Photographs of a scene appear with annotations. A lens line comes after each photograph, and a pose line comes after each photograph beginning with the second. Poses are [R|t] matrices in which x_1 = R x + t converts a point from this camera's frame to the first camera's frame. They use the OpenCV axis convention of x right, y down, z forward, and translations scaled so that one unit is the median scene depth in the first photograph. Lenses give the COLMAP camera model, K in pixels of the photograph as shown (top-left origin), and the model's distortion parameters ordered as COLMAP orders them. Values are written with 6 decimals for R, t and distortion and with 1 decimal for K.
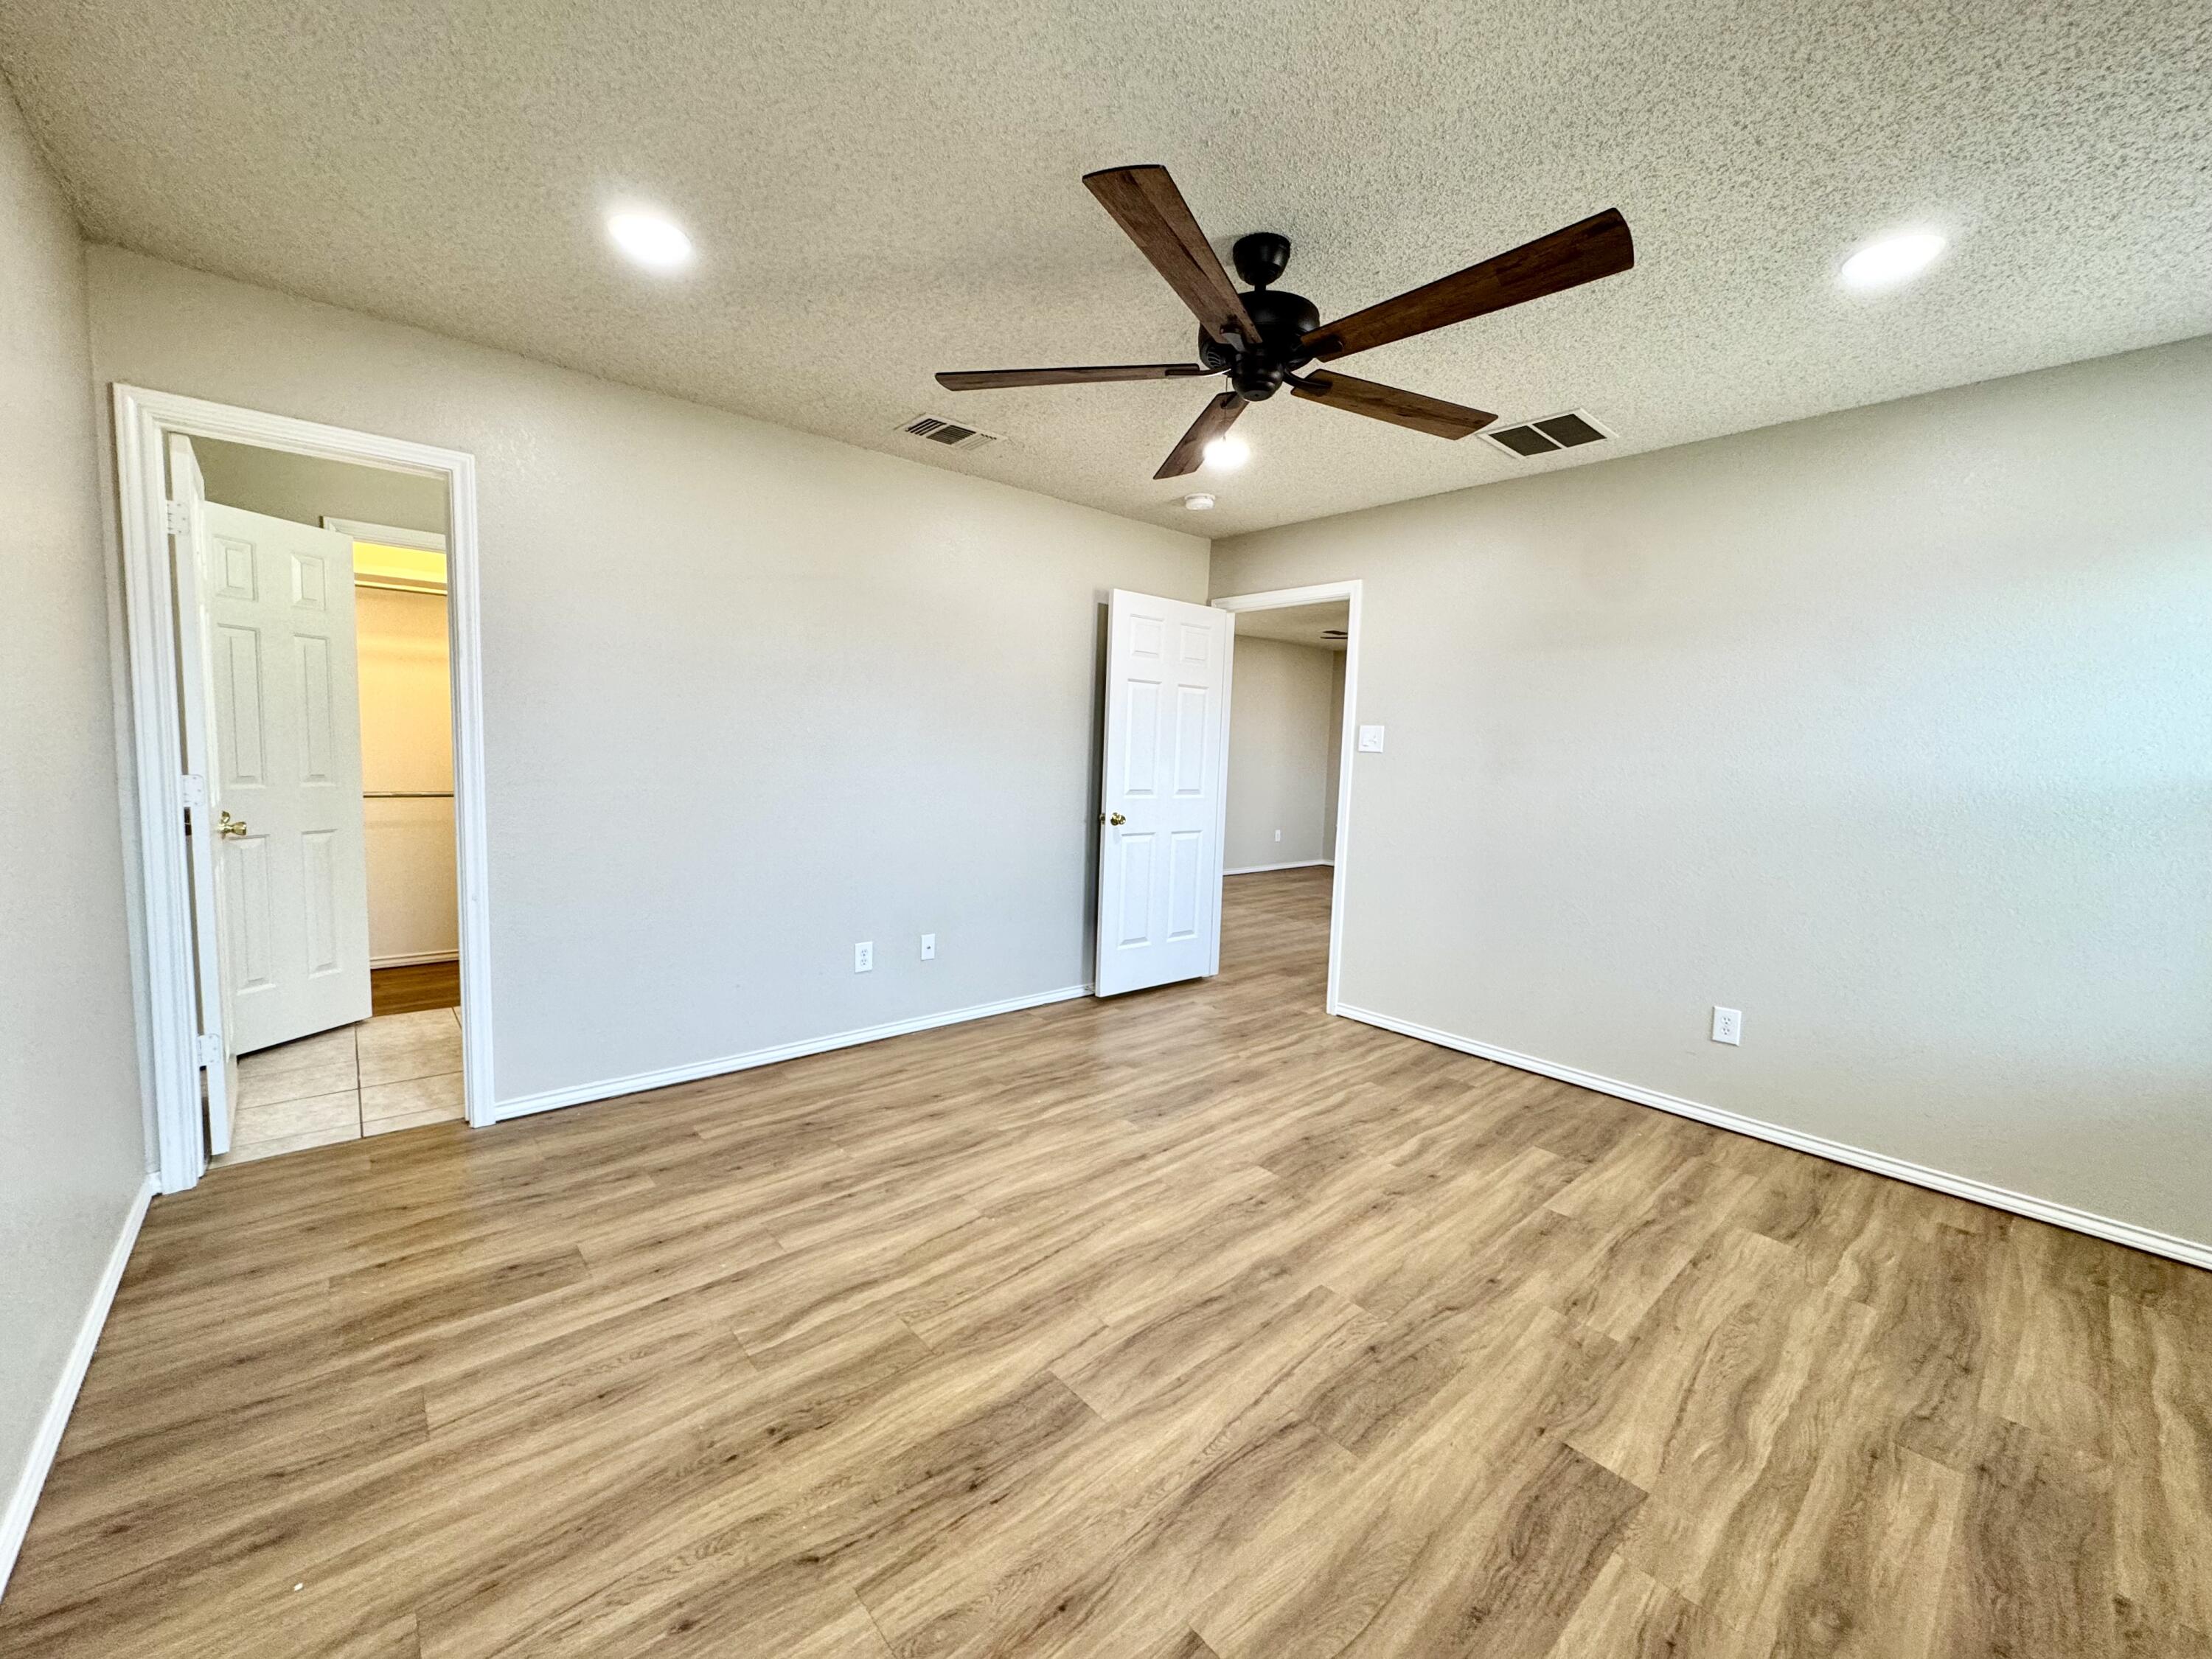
lens RADIAL K [[878.7, 0, 1107.4], [0, 878.7, 827.8], [0, 0, 1]] dist [-0.002854, 0.000181]
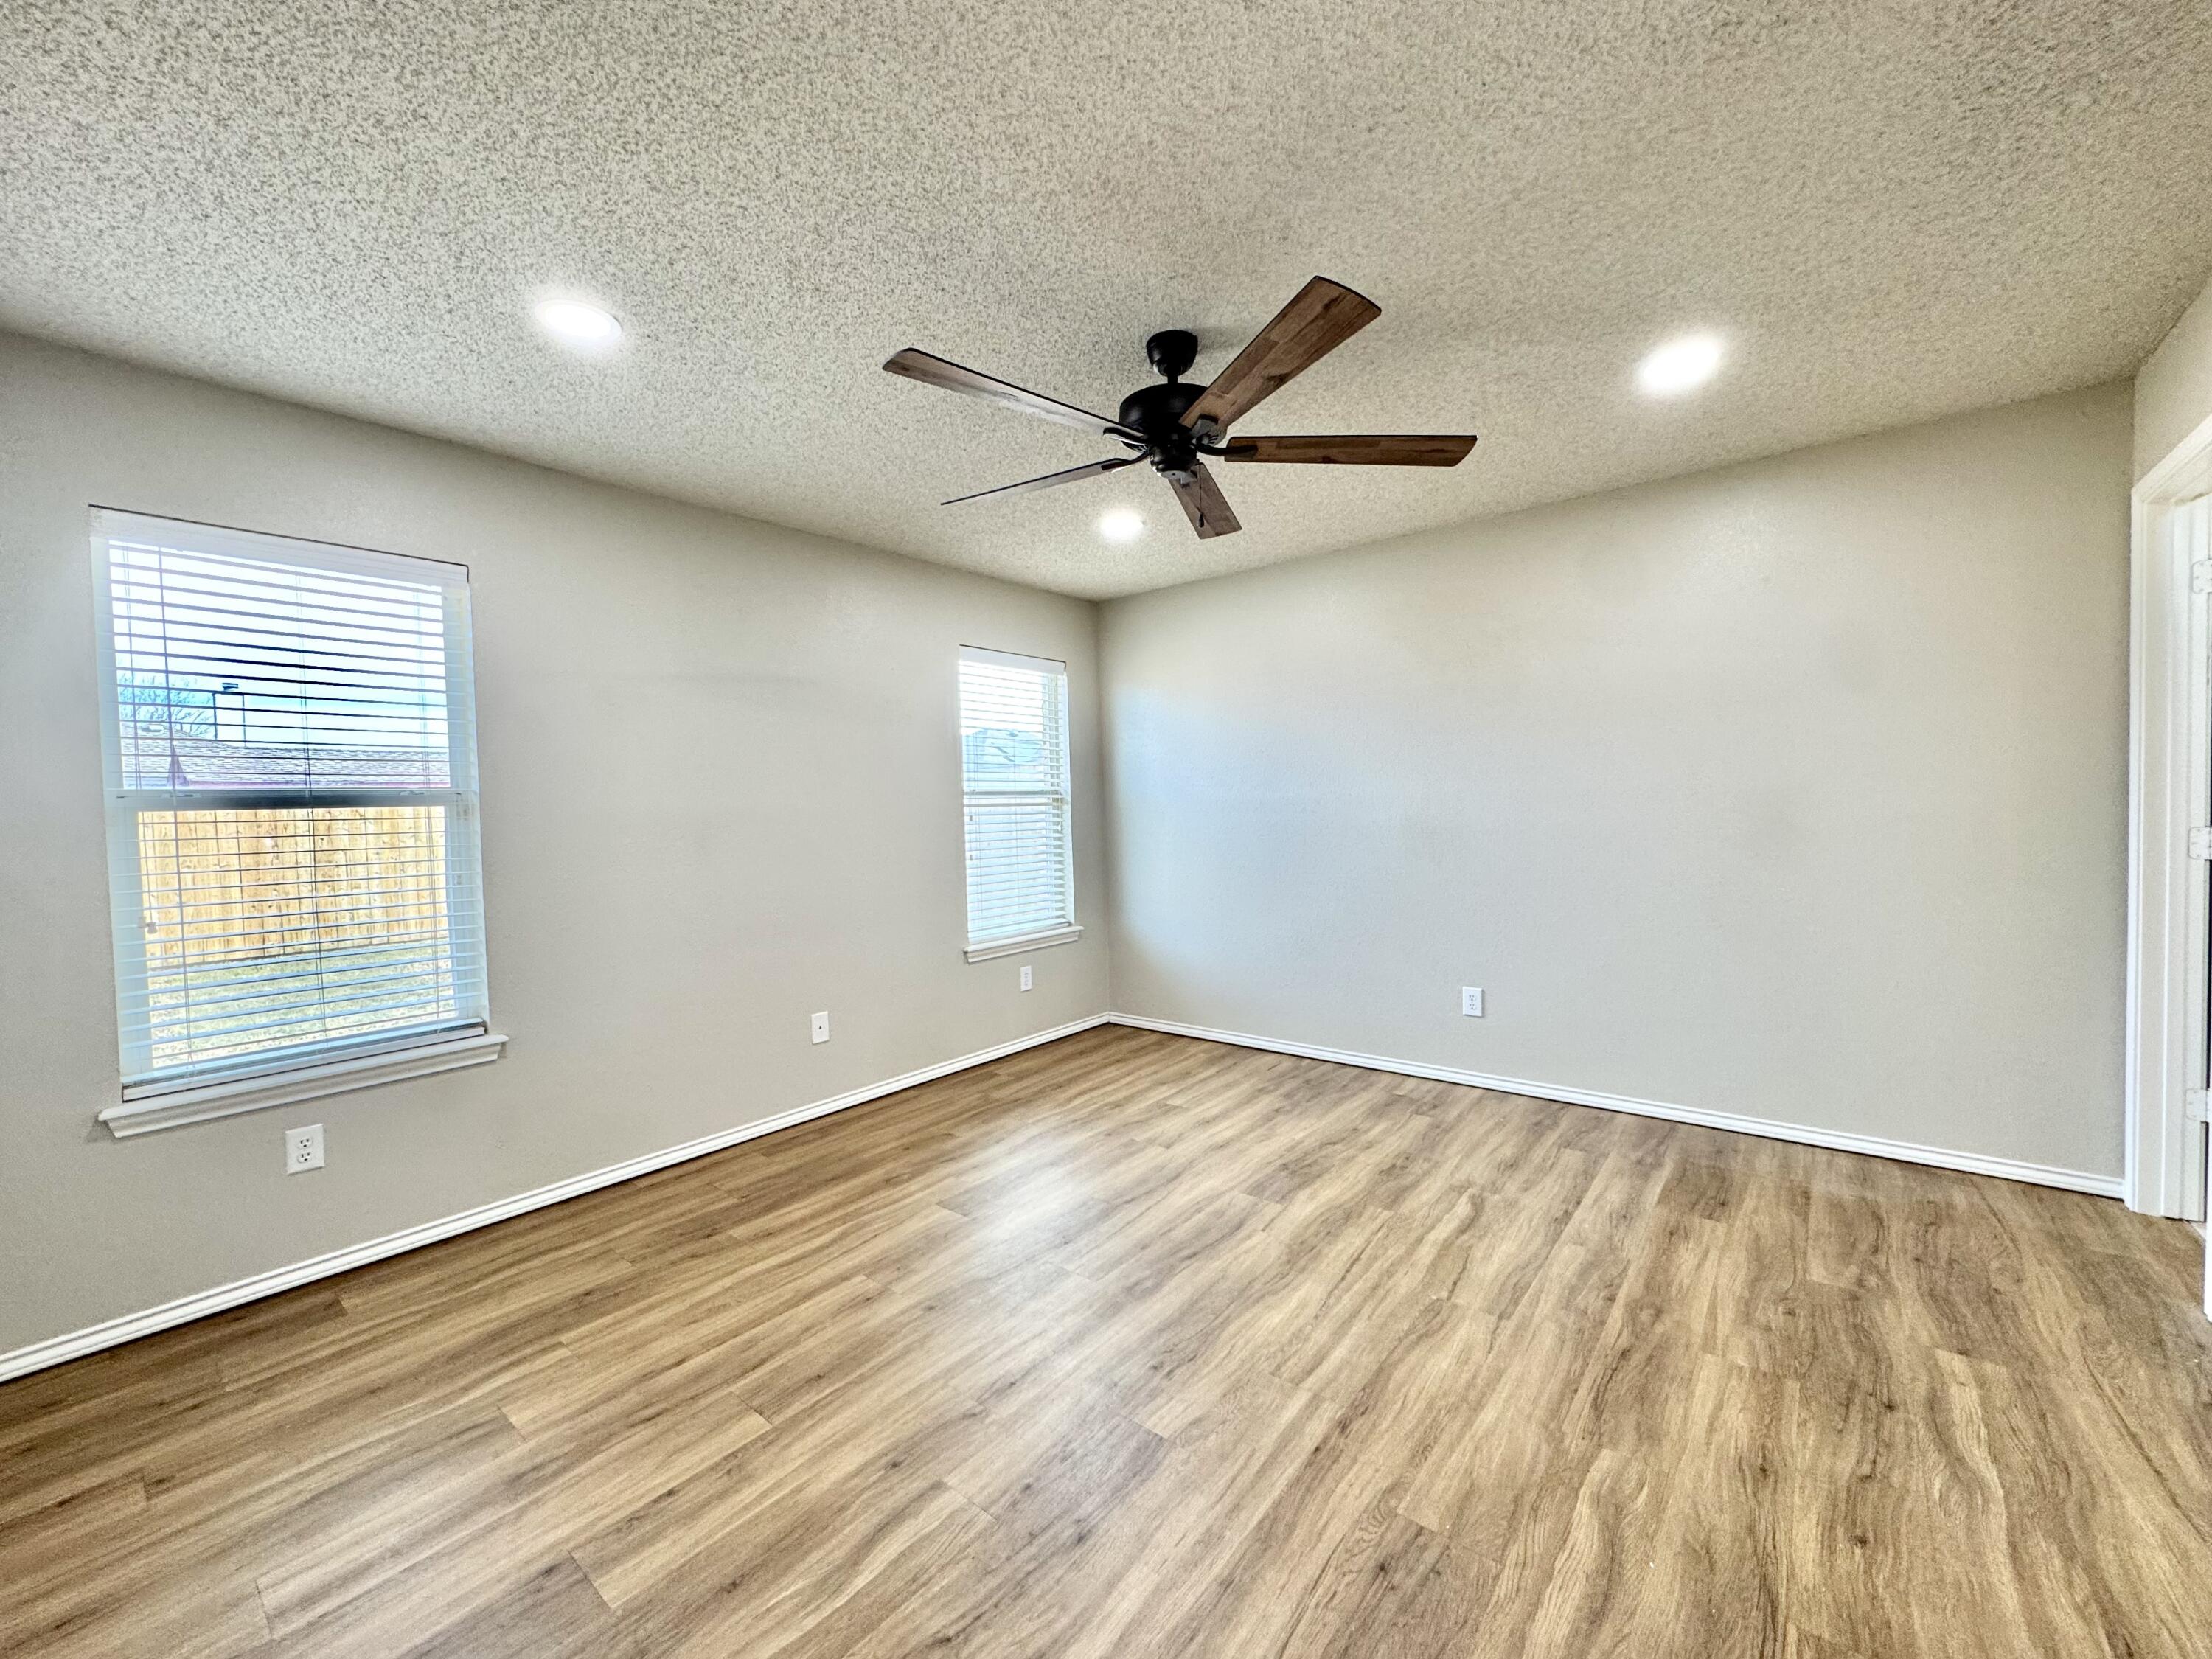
lens RADIAL K [[878.7, 0, 1107.4], [0, 878.7, 827.8], [0, 0, 1]] dist [-0.002854, 0.000181]
pose [[-0.987346, -0.001436, -0.158572, 0.383559], [-0.019266, 0.993637, 0.110966, -0.157617], [0.157404, 0.112617, -0.981092, 1.908105]]
